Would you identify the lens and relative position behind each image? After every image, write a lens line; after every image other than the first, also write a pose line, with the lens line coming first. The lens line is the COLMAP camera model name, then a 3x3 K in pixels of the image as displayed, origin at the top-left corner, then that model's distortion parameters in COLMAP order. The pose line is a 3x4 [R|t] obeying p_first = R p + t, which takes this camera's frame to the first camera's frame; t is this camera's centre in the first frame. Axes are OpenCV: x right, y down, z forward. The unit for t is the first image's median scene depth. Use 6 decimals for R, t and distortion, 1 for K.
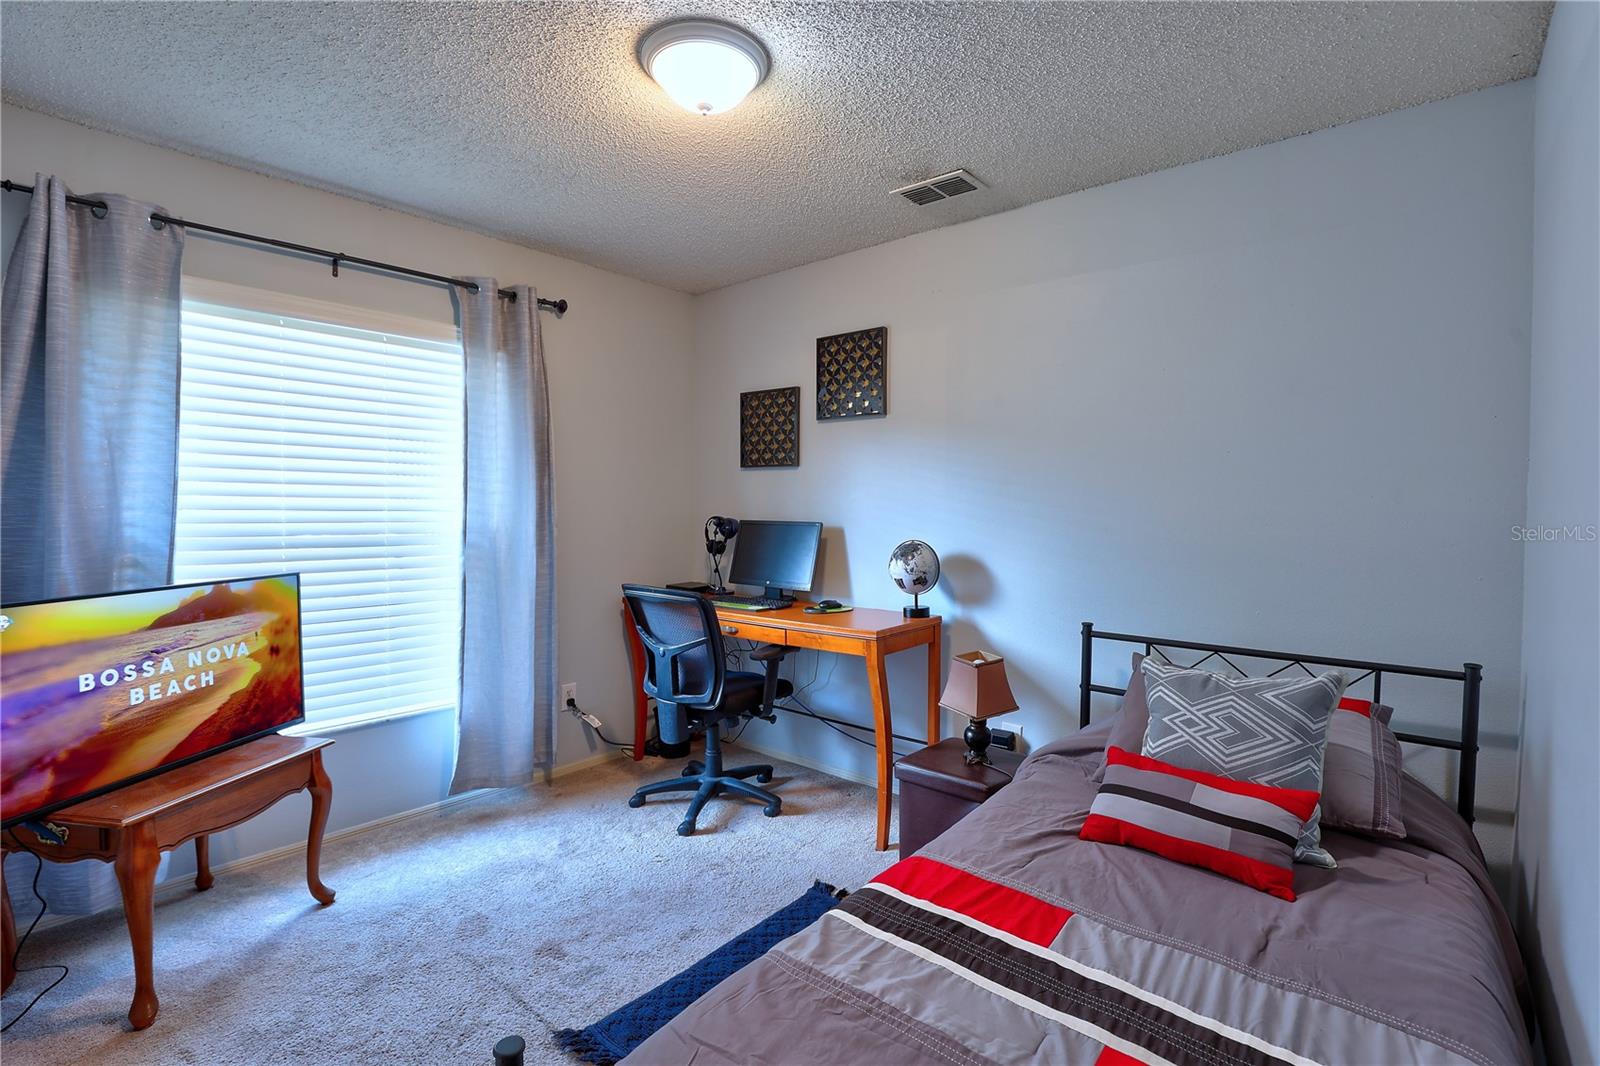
lens RADIAL K [[731.4, 0, 800.7], [0, 731.4, 522.7], [0, 0, 1]] dist [-0.034492, 0.004951]
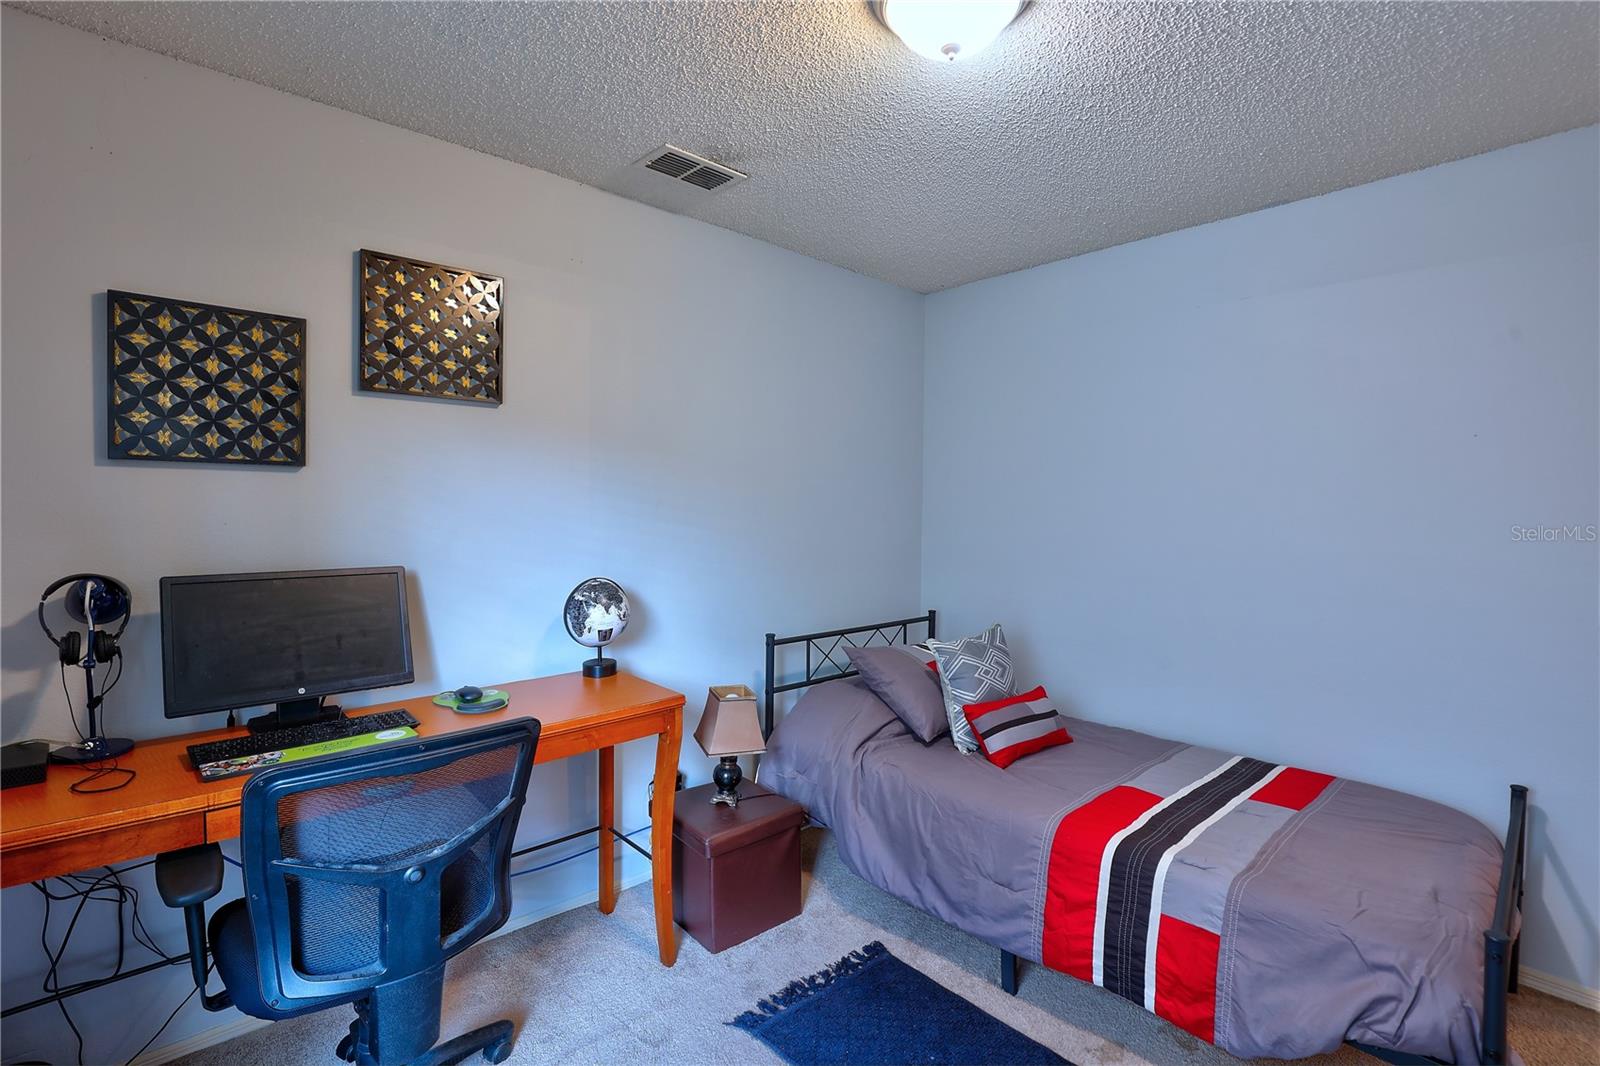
lens RADIAL K [[731.4, 0, 801.0], [0, 731.4, 531.0], [0, 0, 1]] dist [-0.034492, 0.004951]
pose [[0.109068, -0.040033, 0.993228, -0.596250], [0.016525, 0.999124, 0.038455, -0.053138], [-0.993897, 0.012219, 0.109634, 0.692662]]
